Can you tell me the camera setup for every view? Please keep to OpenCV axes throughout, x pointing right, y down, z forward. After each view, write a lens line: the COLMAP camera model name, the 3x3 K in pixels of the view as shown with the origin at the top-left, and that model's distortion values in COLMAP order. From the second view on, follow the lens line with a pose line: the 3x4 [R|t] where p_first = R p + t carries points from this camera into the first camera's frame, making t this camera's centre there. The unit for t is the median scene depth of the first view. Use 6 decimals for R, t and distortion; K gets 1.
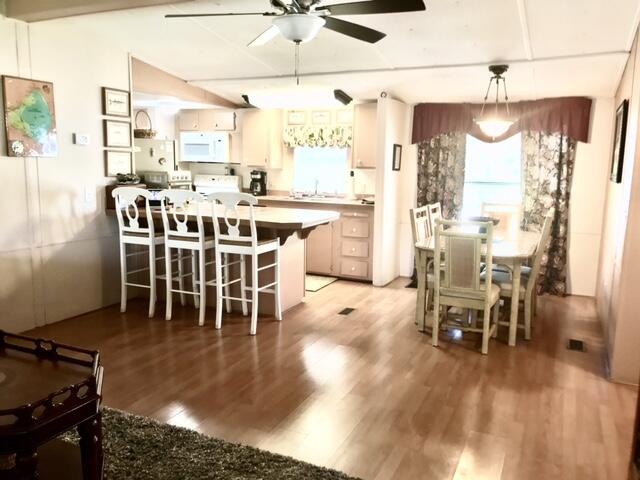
lens RADIAL K [[532.6, 0, 318.1], [0, 532.6, 240.2], [0, 0, 1]] dist [0.064490, -0.082057]
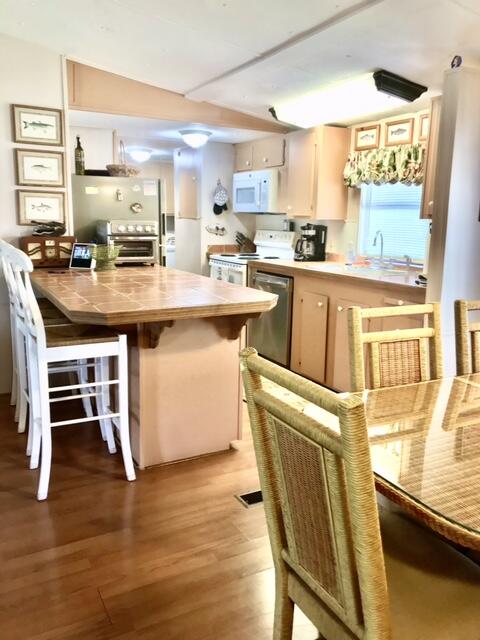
lens RADIAL K [[532.6, 0, 235.0], [0, 532.6, 315.5], [0, 0, 1]] dist [0.064490, -0.082057]
pose [[0.802532, 0.107092, -0.586919, 0.253105], [-0.094293, 0.994161, 0.052466, -0.048081], [0.589111, 0.013237, 0.807944, 0.457830]]
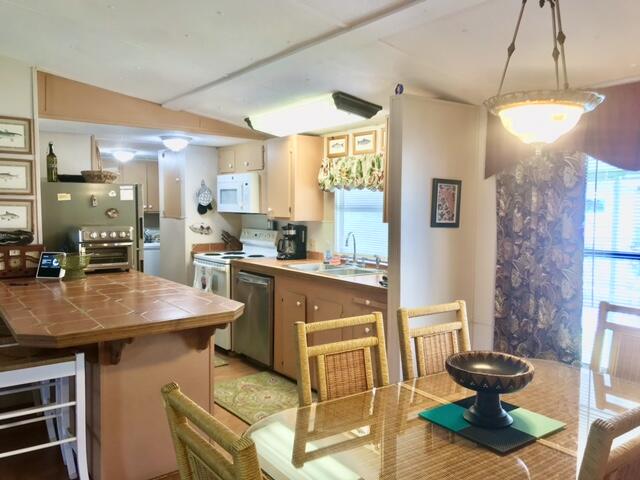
lens RADIAL K [[532.6, 0, 318.1], [0, 532.6, 240.2], [0, 0, 1]] dist [0.064490, -0.082057]
pose [[0.882345, 0.019484, -0.470199, 0.287032], [-0.061430, 0.995362, -0.074029, -0.068785], [0.466576, 0.094204, 0.879450, 0.461365]]
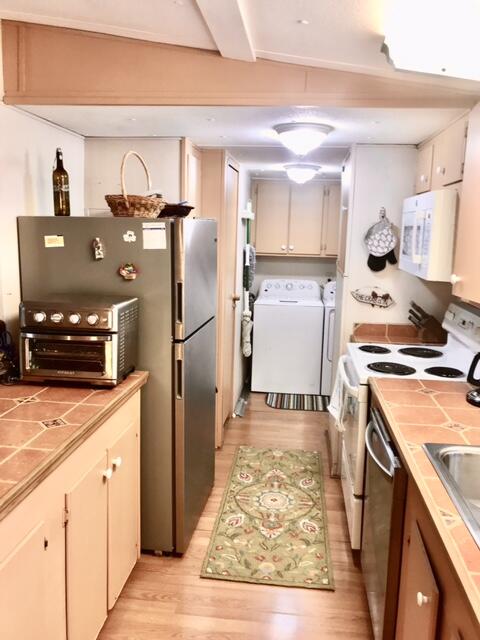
lens RADIAL K [[532.6, 0, 235.0], [0, 532.6, 315.5], [0, 0, 1]] dist [0.064490, -0.082057]
pose [[0.331330, 0.138994, -0.933221, 0.111440], [-0.157681, 0.983337, 0.090475, -0.154862], [0.930246, 0.117174, 0.347726, 0.886274]]
